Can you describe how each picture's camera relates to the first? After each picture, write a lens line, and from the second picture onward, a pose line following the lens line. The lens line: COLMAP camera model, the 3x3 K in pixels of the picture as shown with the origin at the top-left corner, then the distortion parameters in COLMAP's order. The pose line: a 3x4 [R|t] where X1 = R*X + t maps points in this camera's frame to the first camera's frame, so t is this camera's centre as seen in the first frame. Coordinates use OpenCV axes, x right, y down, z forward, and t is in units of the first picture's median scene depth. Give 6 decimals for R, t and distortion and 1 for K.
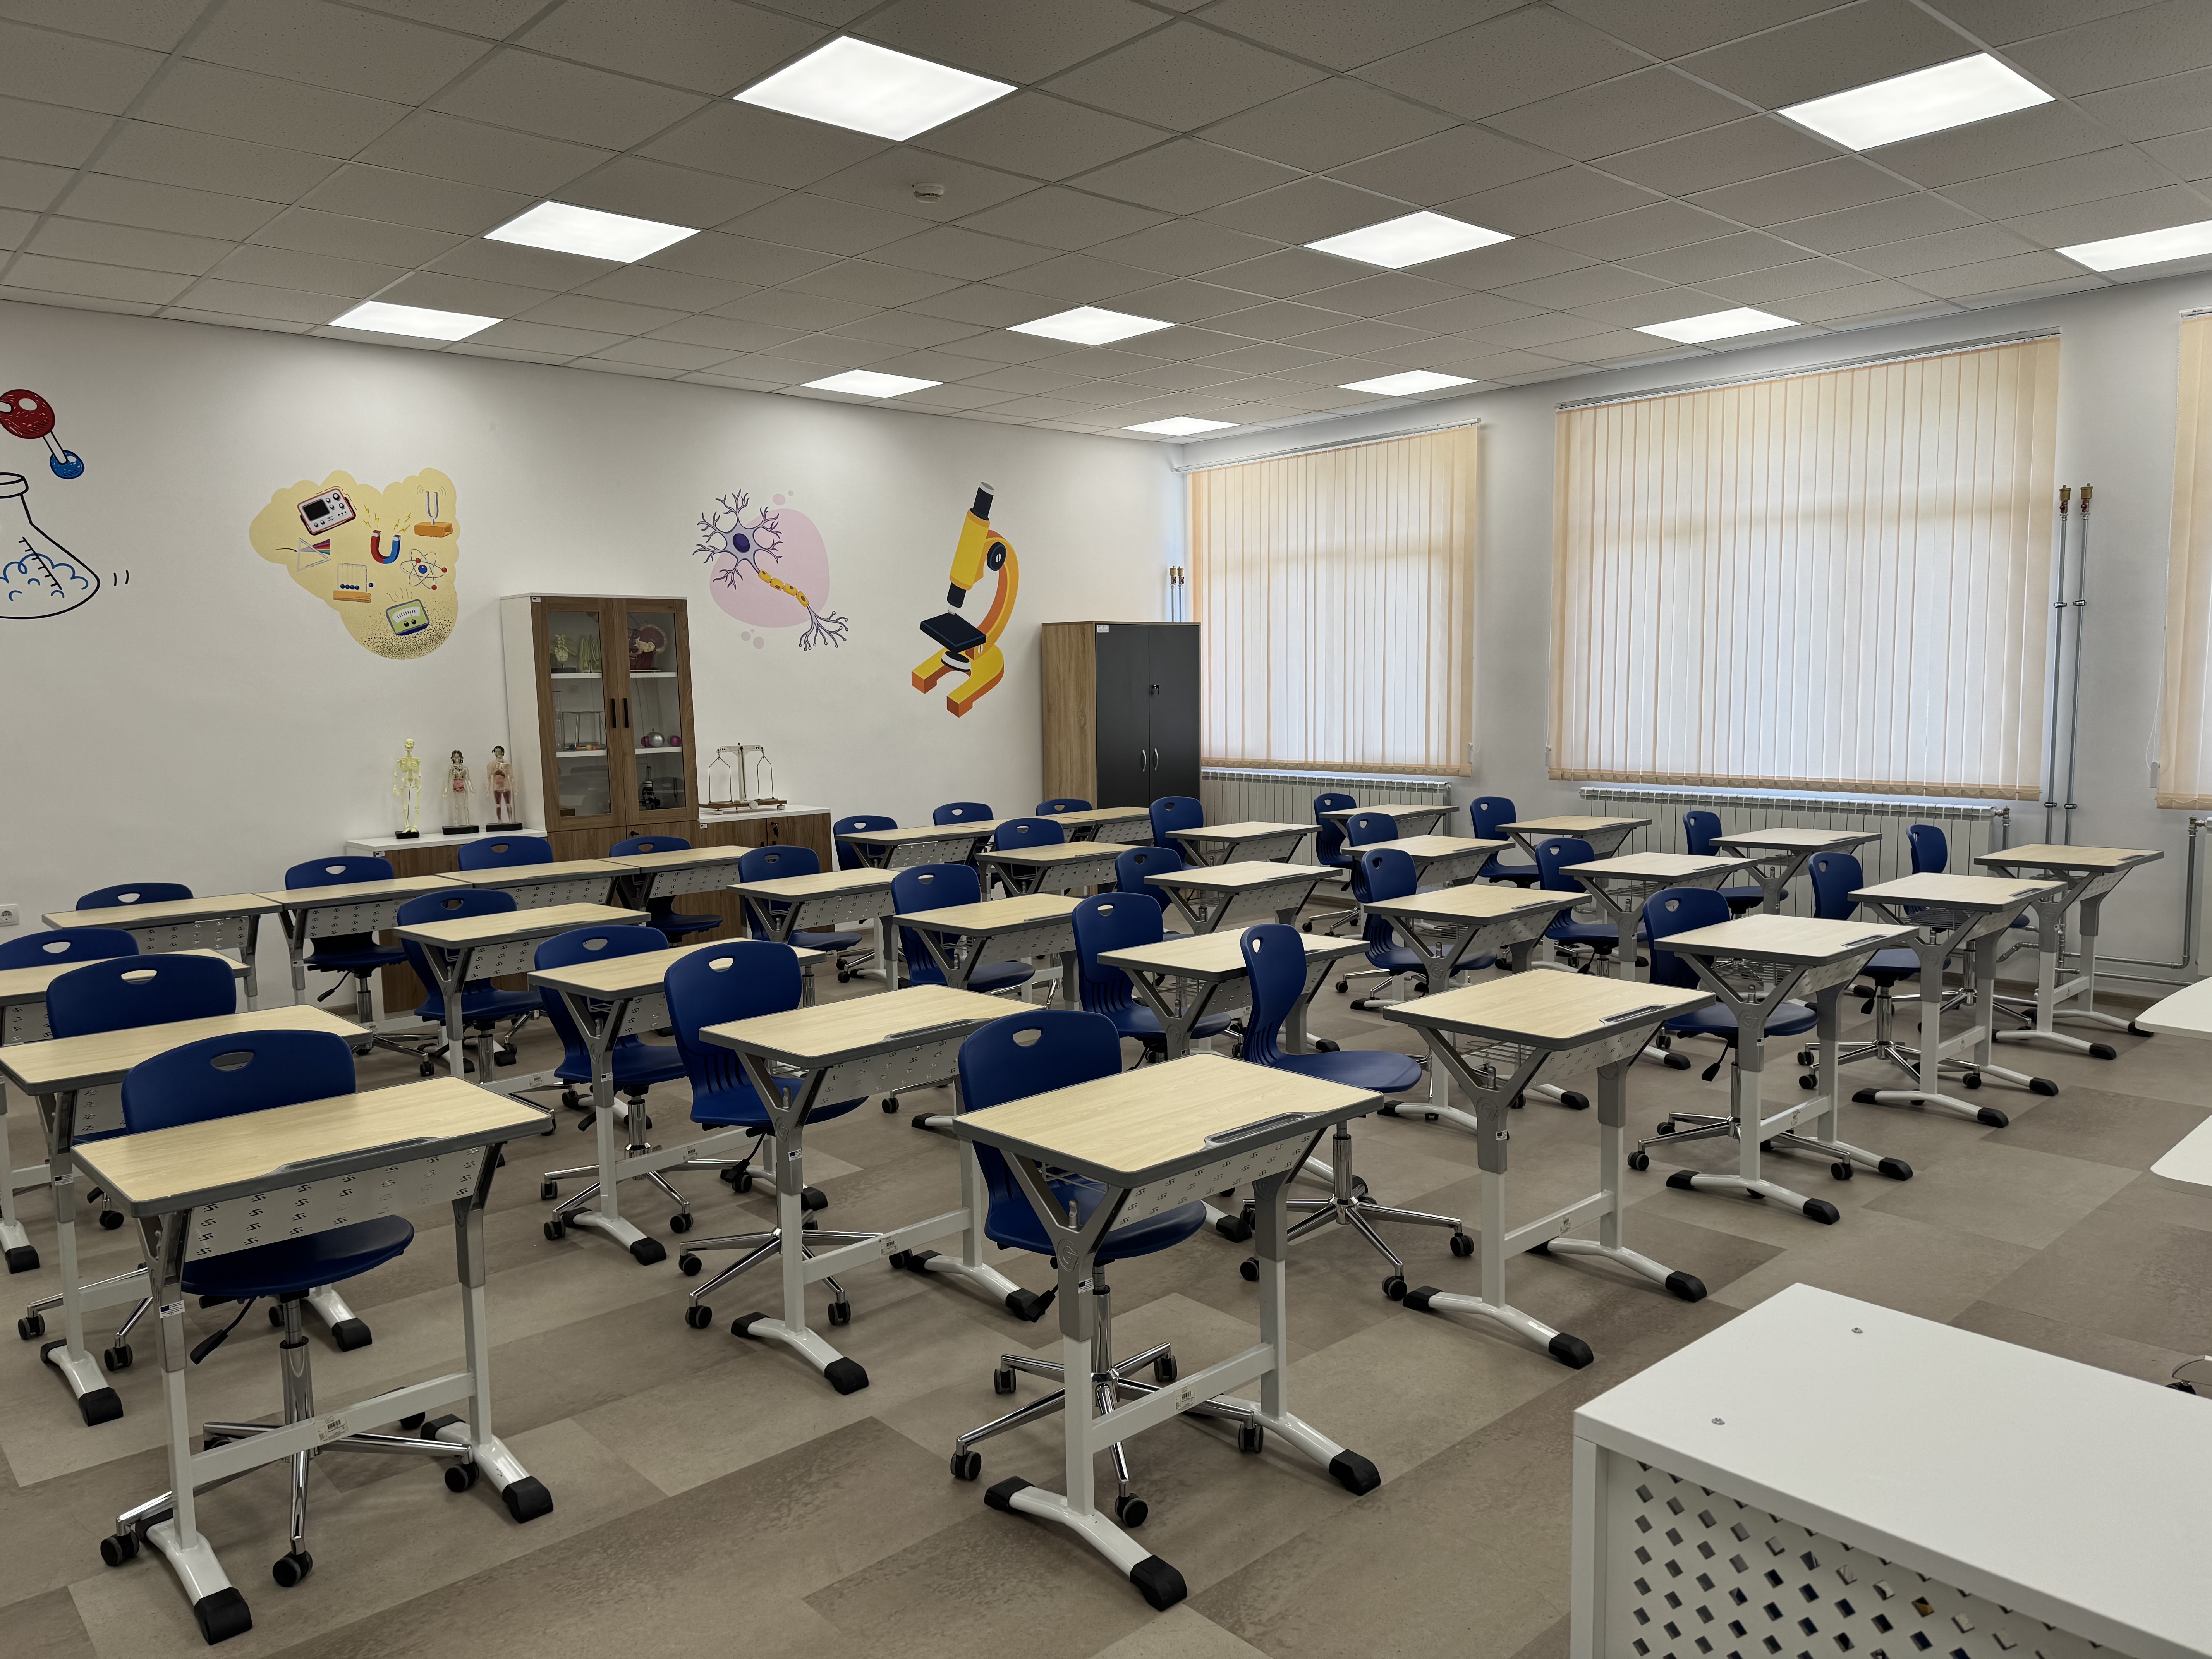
lens RADIAL K [[1577.4, 0, 1105.3], [0, 1577.4, 824.3], [0, 0, 1]] dist [0.047920, -0.026499]
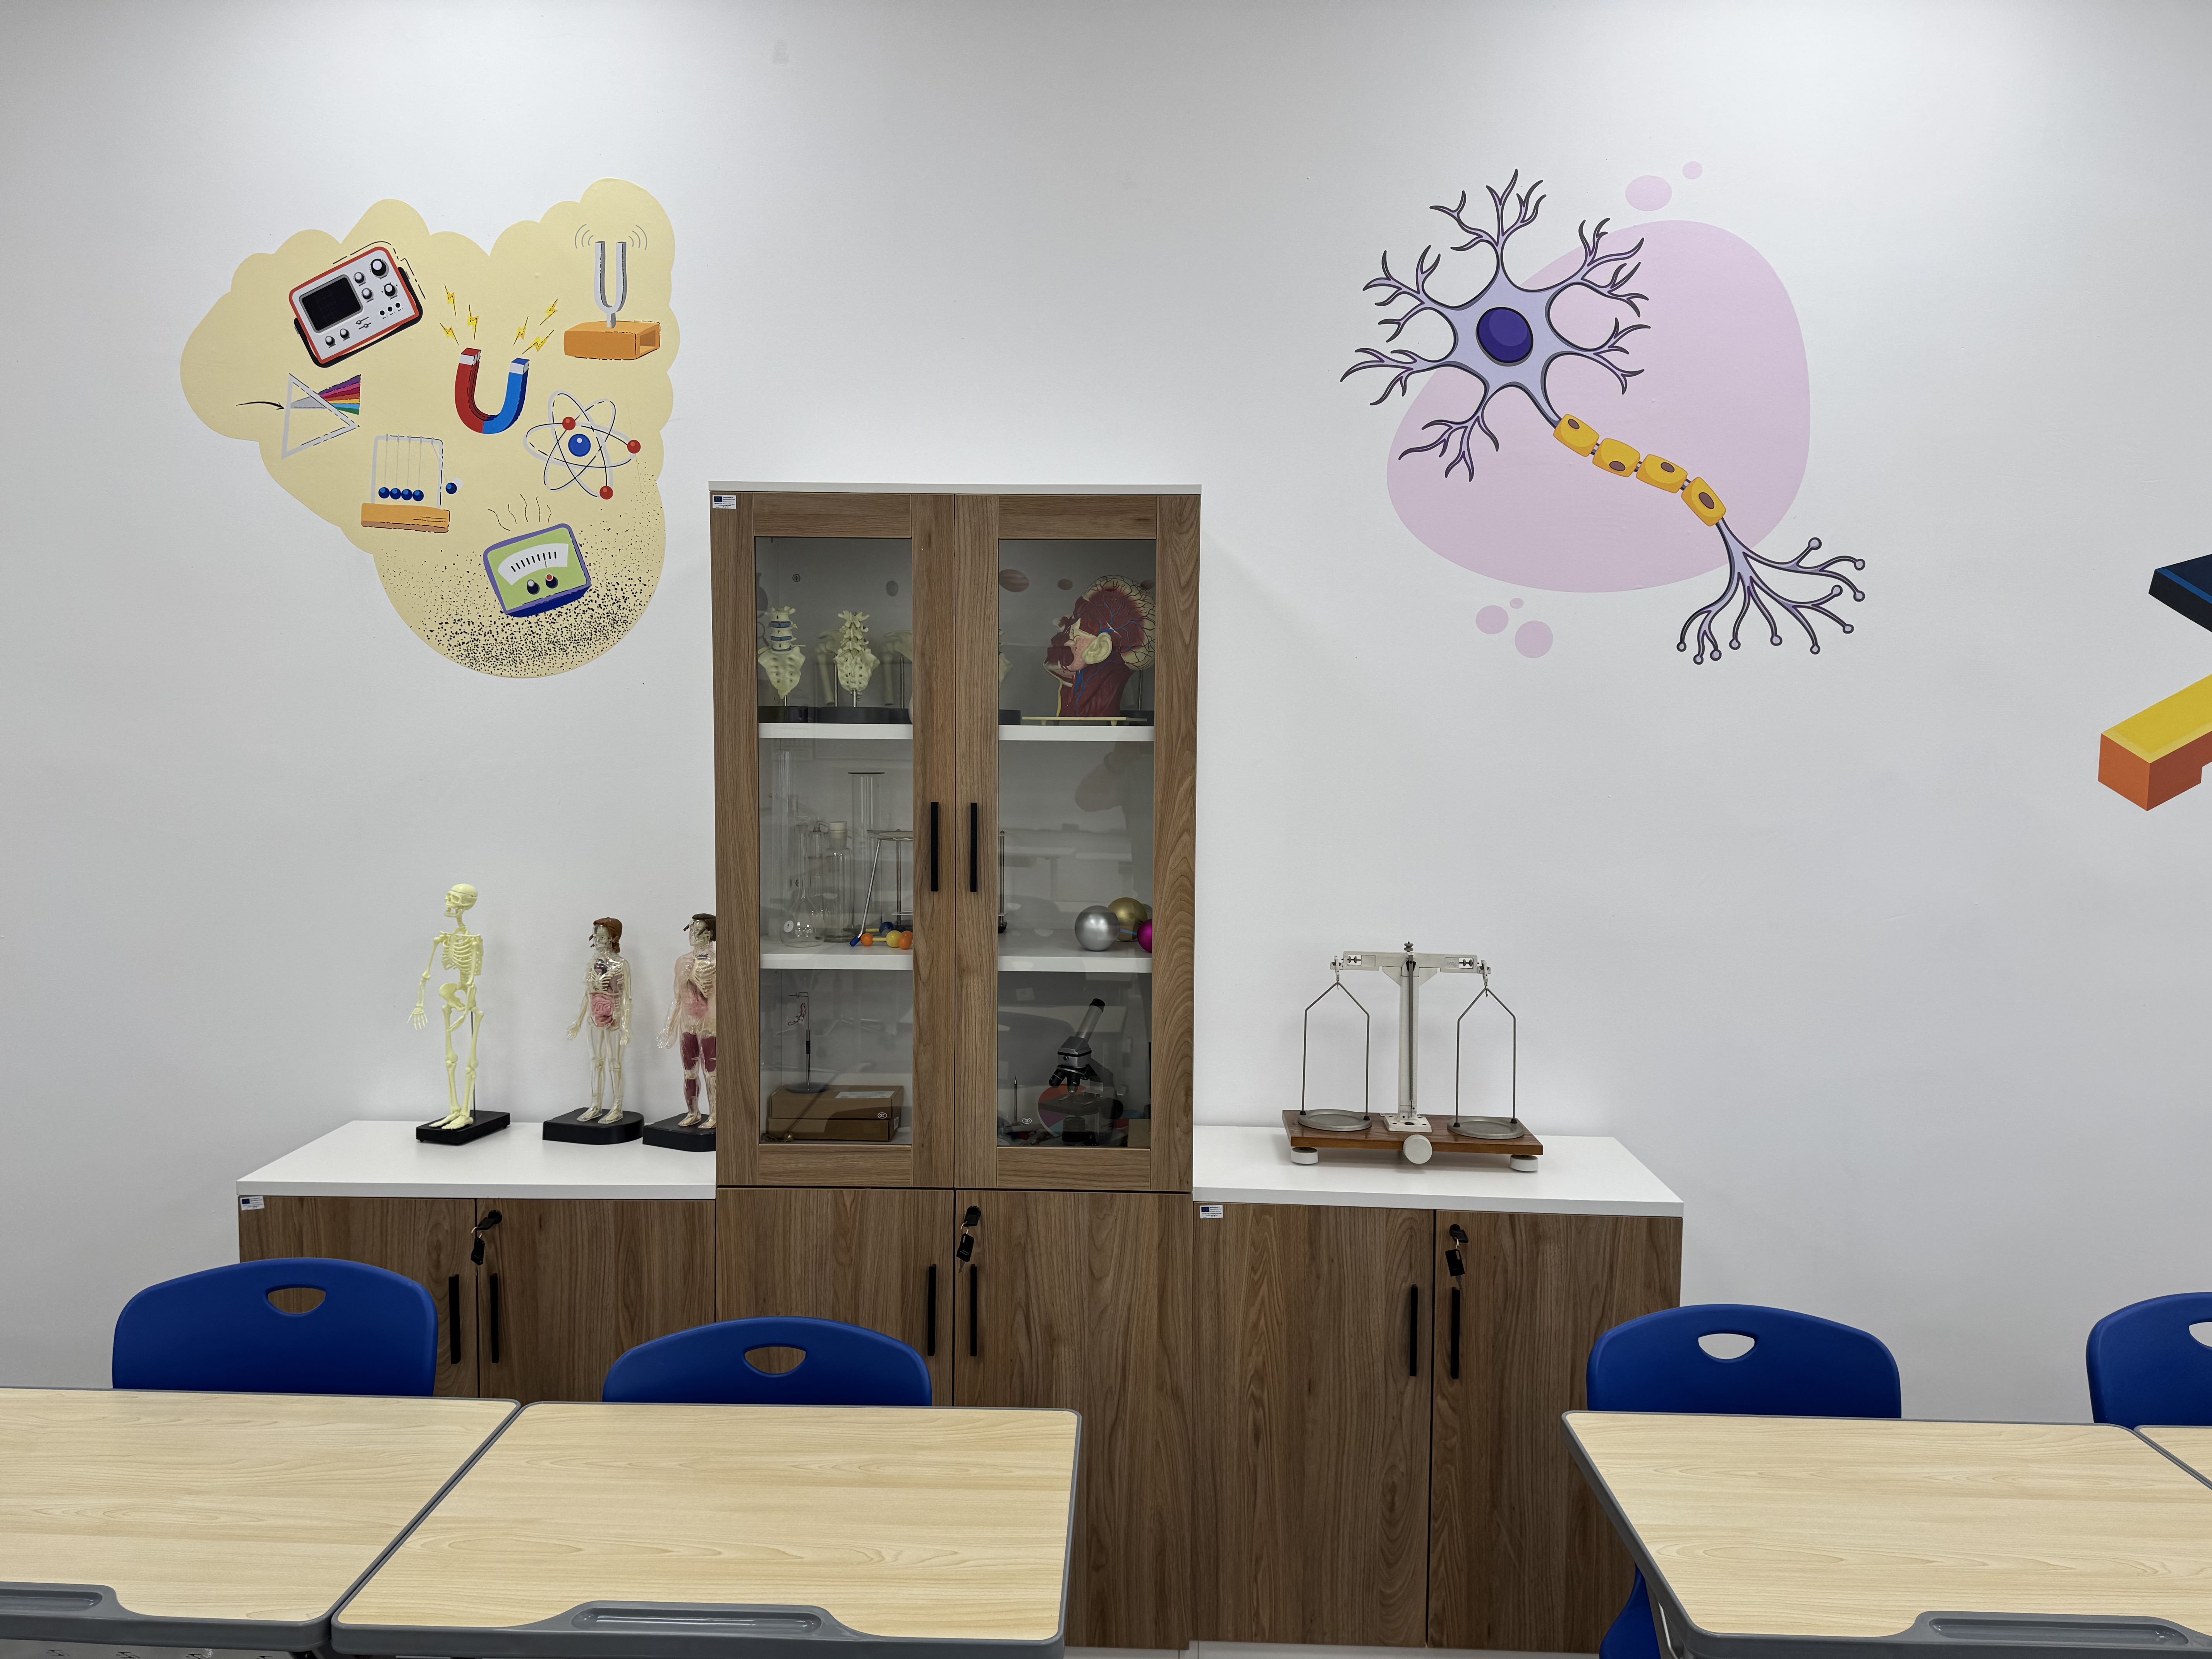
lens RADIAL K [[1577.4, 0, 1106.2], [0, 1577.4, 836.9], [0, 0, 1]] dist [0.047920, -0.026499]
pose [[0.725950, 0.077674, -0.683347, -0.061797], [-0.084683, 0.996136, 0.023266, -0.082734], [0.682514, 0.040978, 0.729723, 0.786184]]
